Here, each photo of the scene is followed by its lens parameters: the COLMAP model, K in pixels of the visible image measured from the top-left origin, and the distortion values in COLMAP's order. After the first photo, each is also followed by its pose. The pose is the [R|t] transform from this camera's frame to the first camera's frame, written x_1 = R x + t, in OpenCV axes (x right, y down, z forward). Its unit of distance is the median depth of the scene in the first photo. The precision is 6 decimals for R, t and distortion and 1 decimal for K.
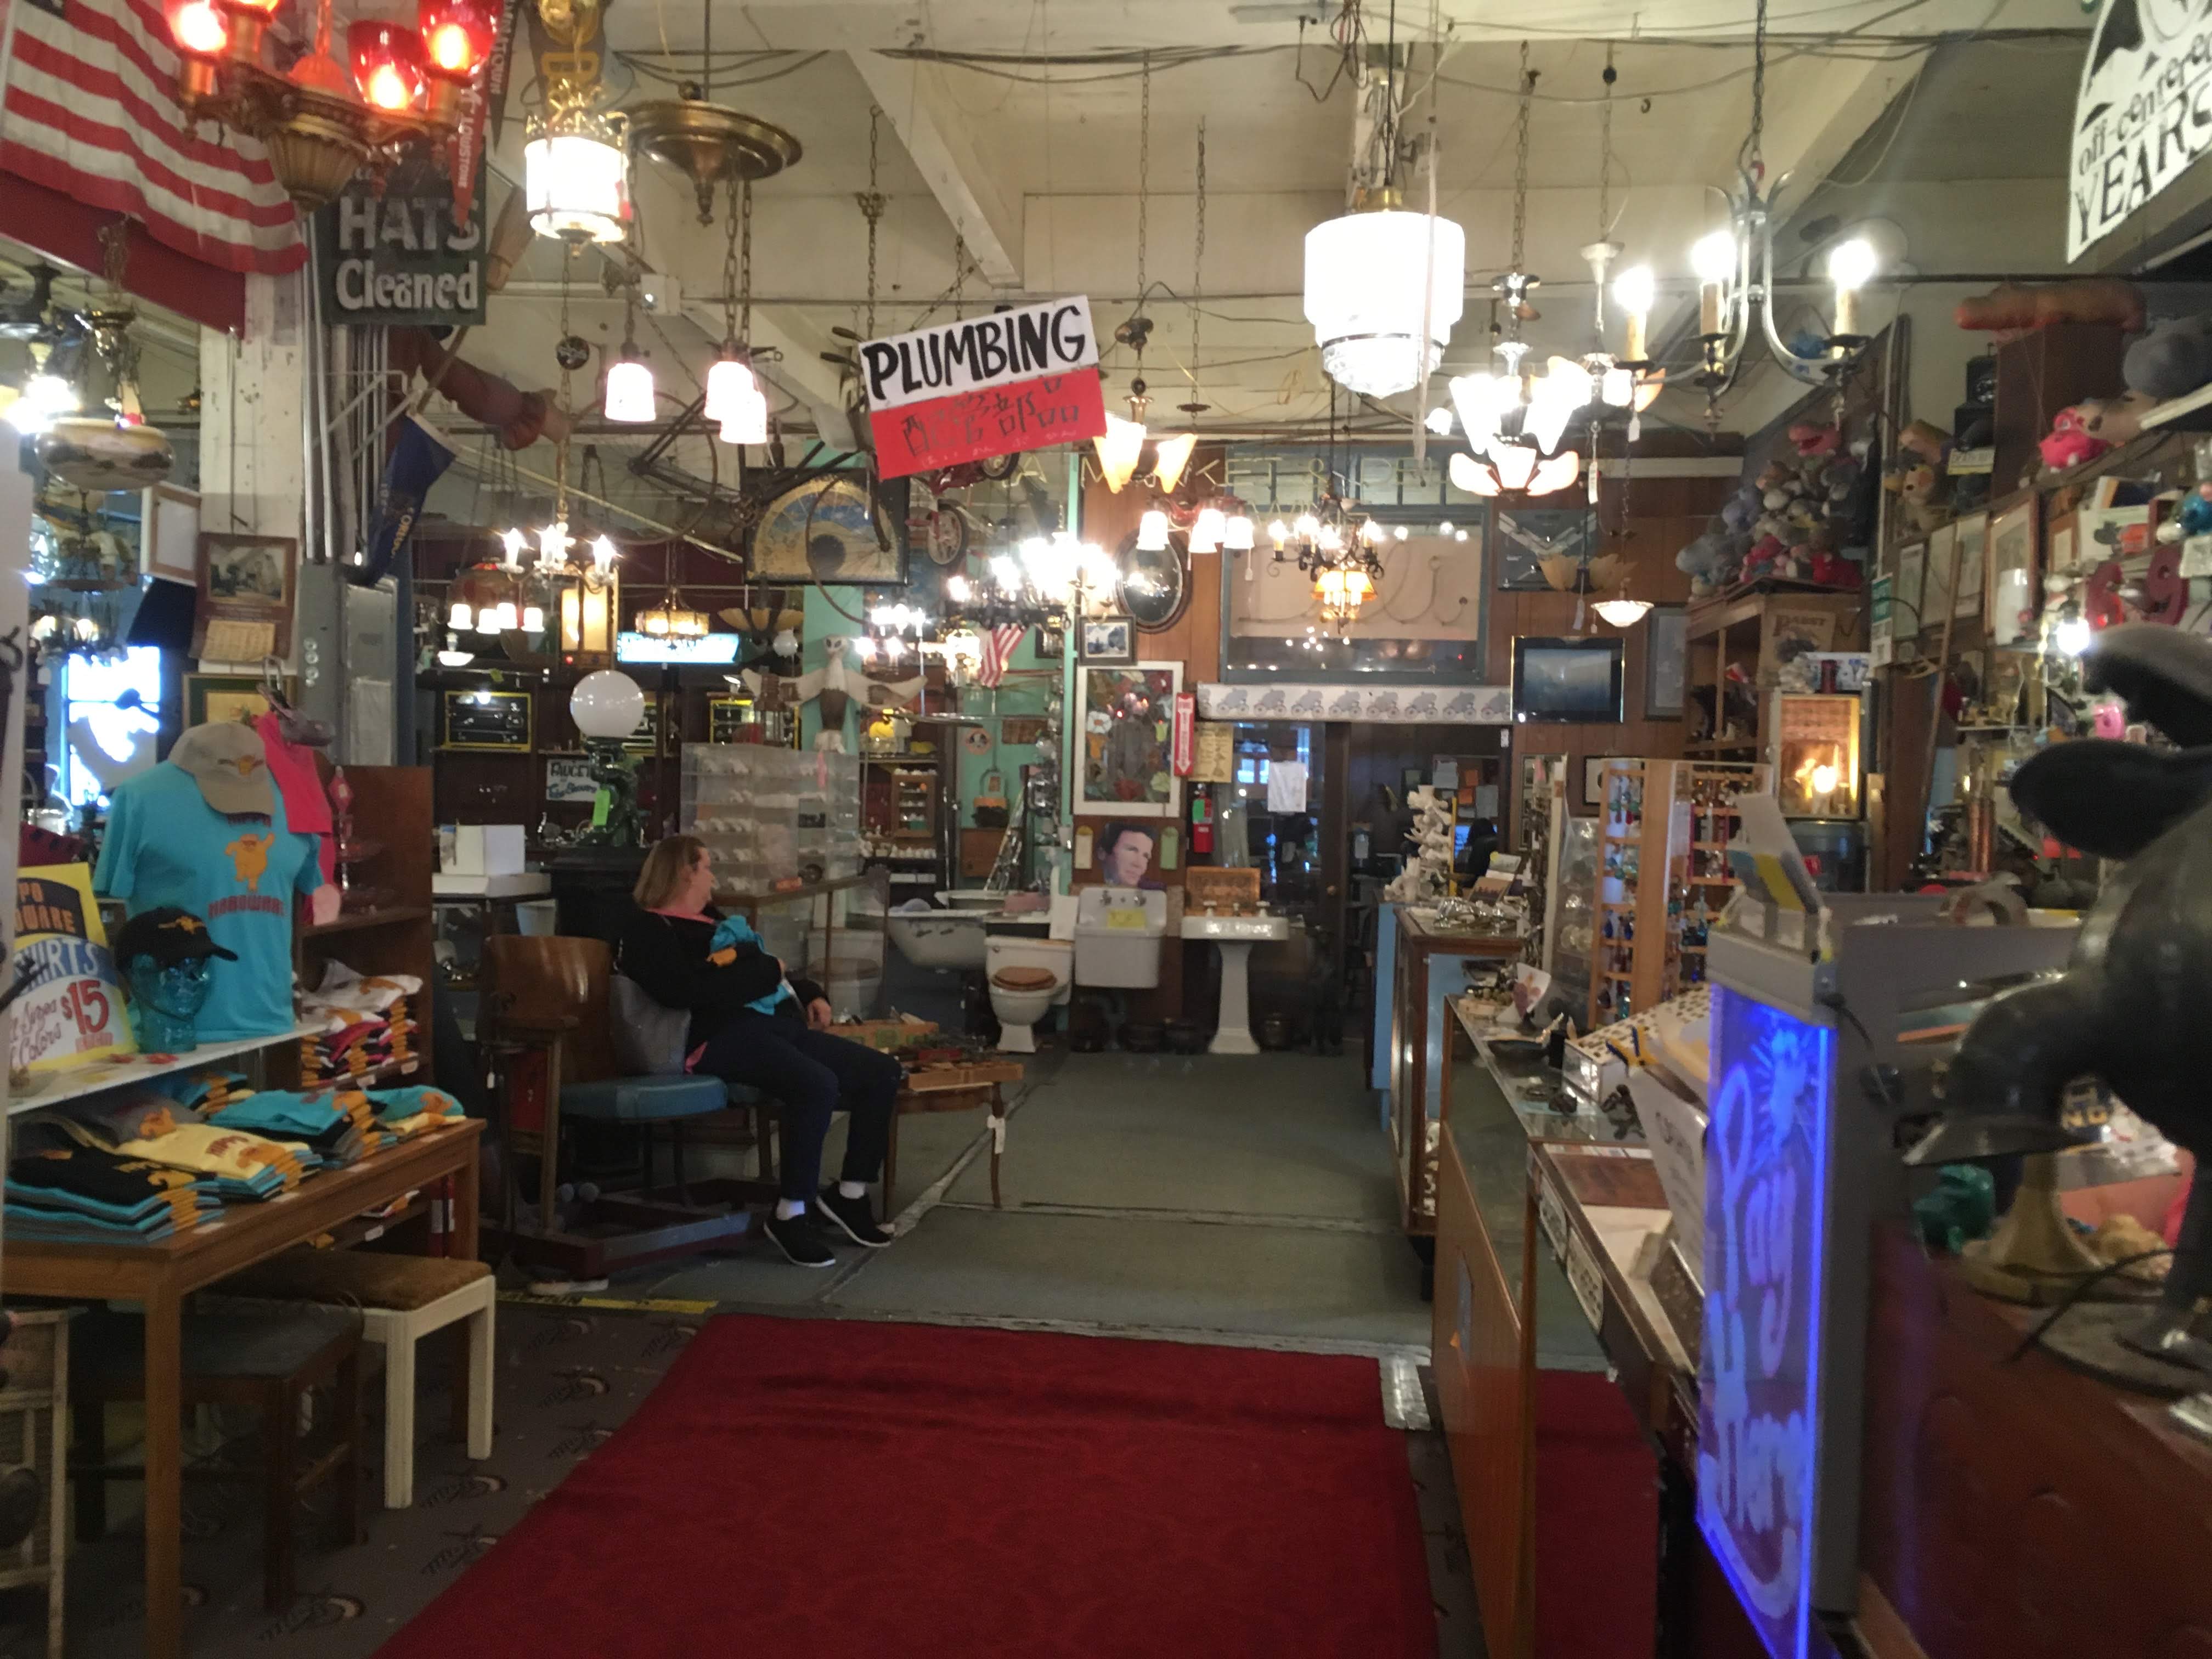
lens RADIAL K [[1902.5, 0, 1110.3], [0, 1902.5, 833.8], [0, 0, 1]] dist [0.049269, -0.061461]
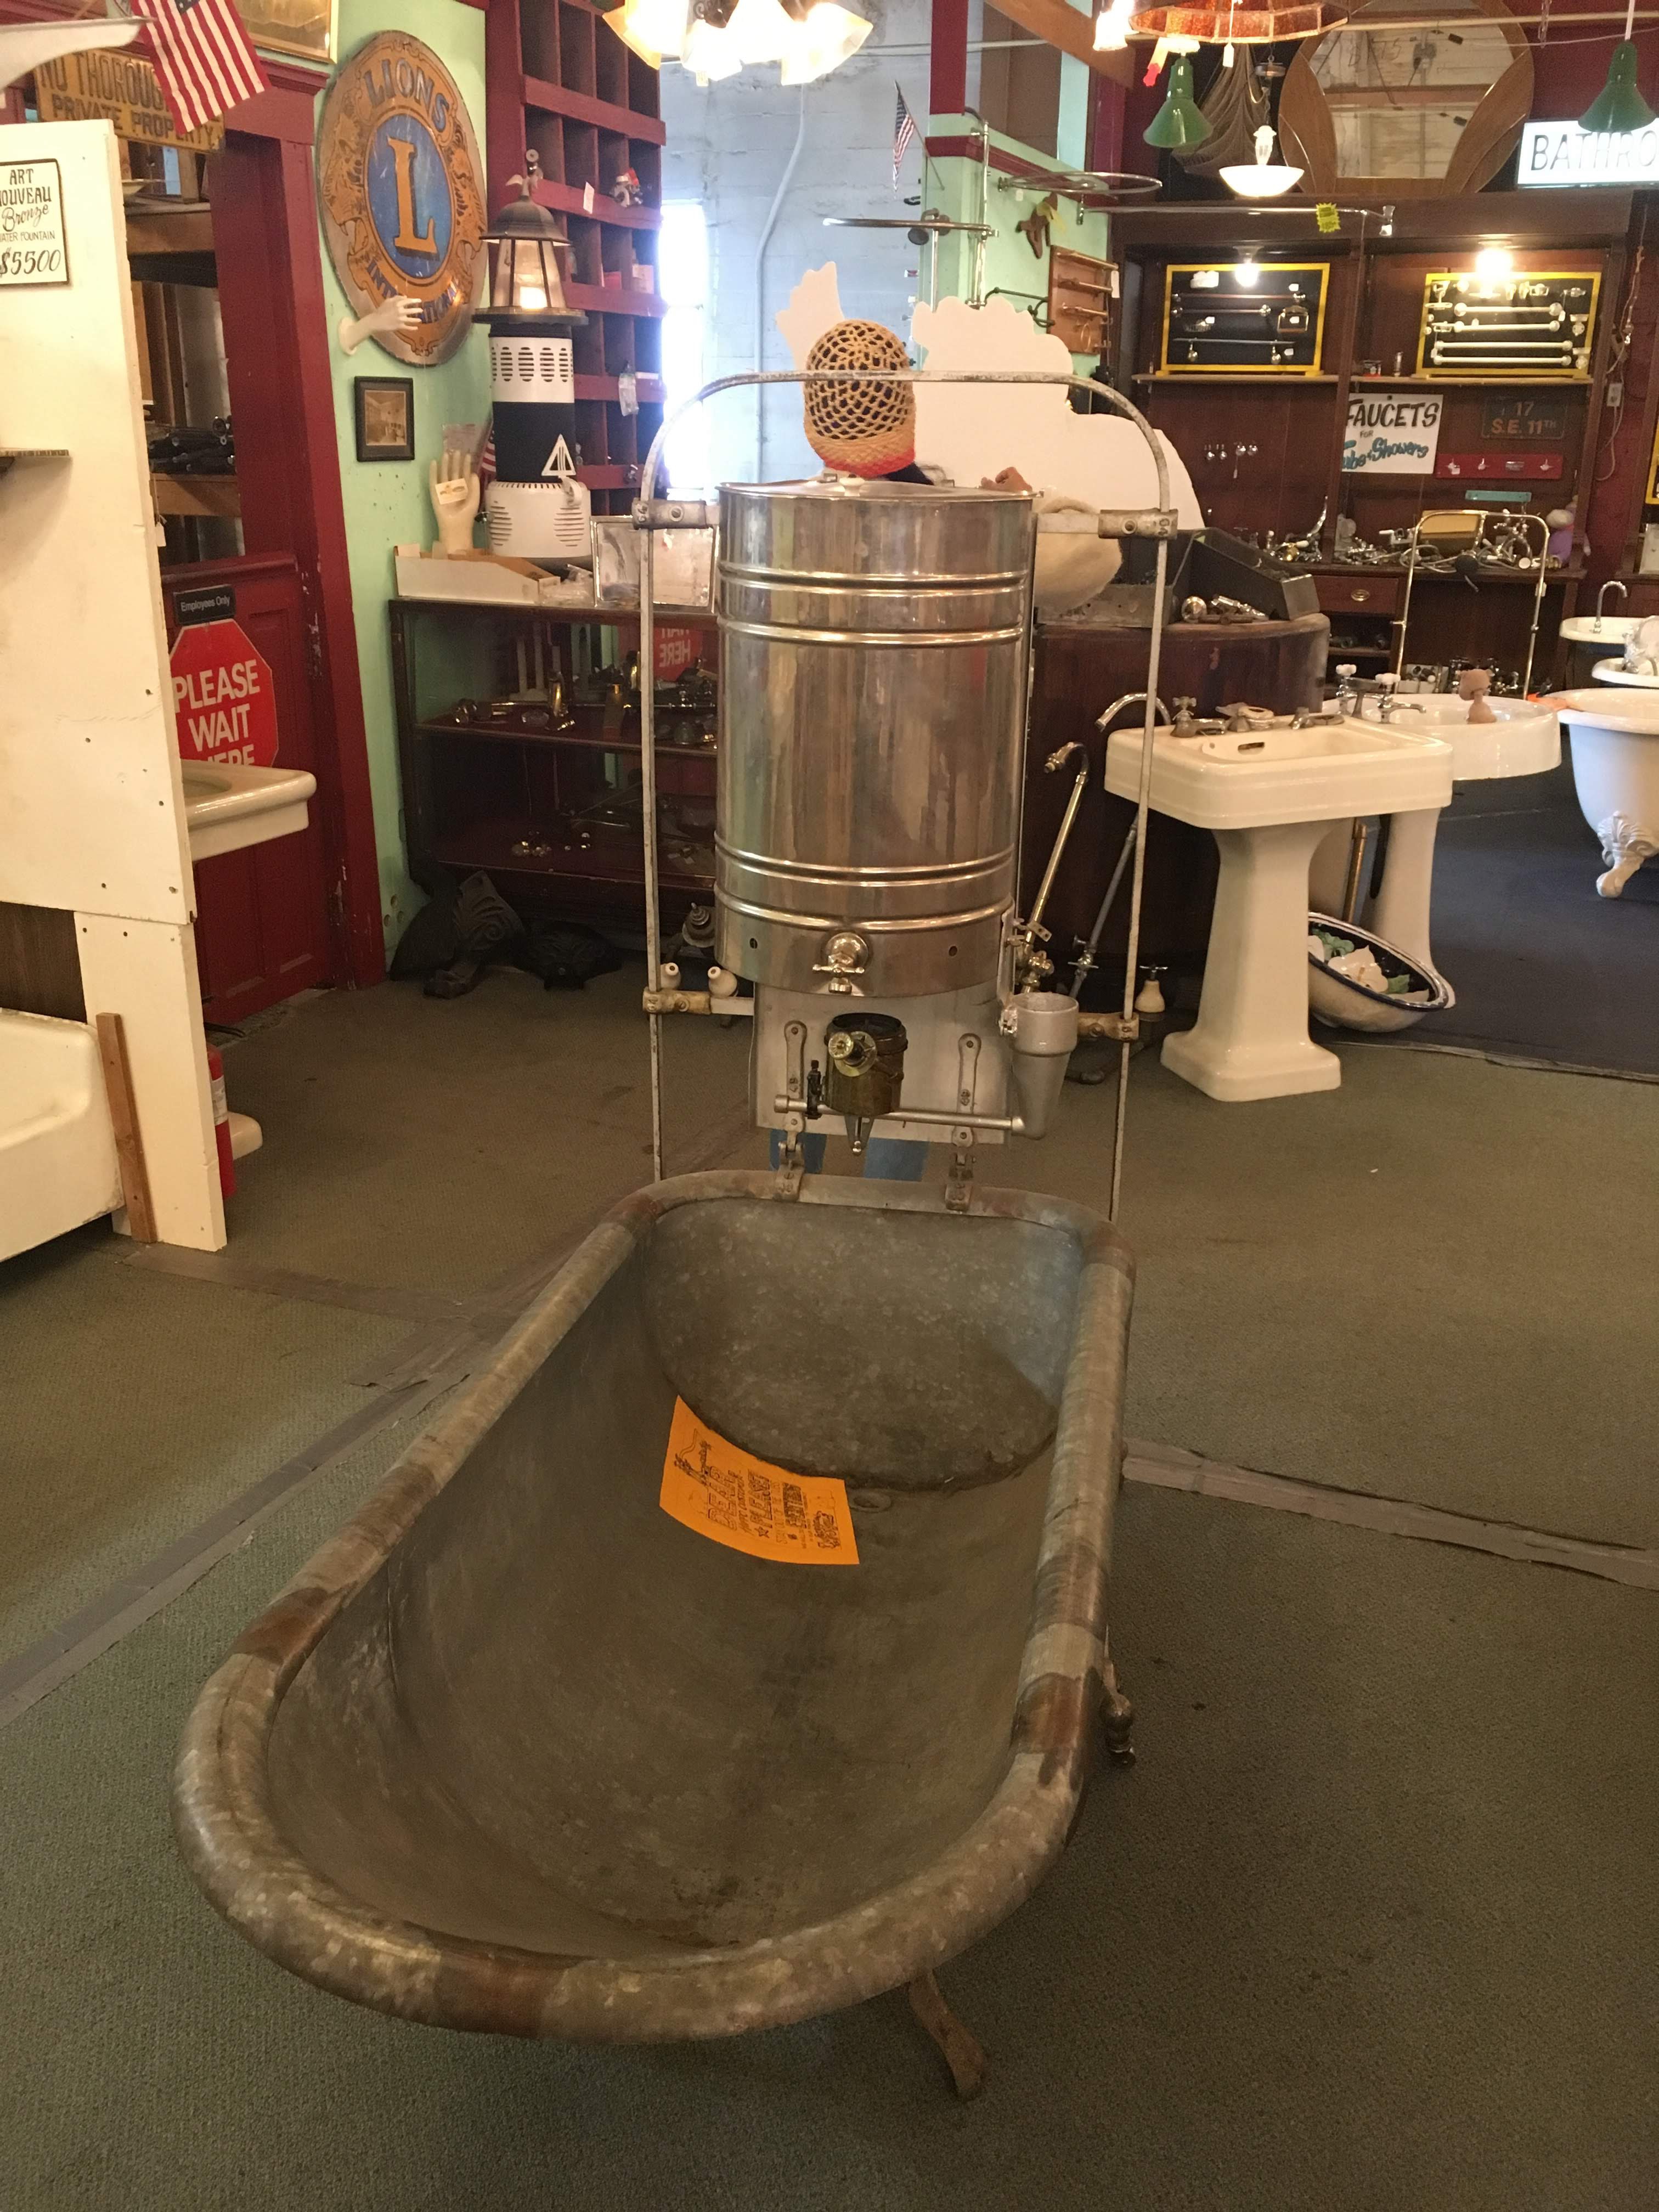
lens RADIAL K [[1902.5, 0, 835.7], [0, 1902.5, 1118.3], [0, 0, 1]] dist [0.049269, -0.061461]
pose [[0.960651, 0.085506, -0.264270, -0.274905], [0.001351, 0.949988, 0.312282, -0.013496], [0.277756, -0.300351, 0.912492, 0.396464]]
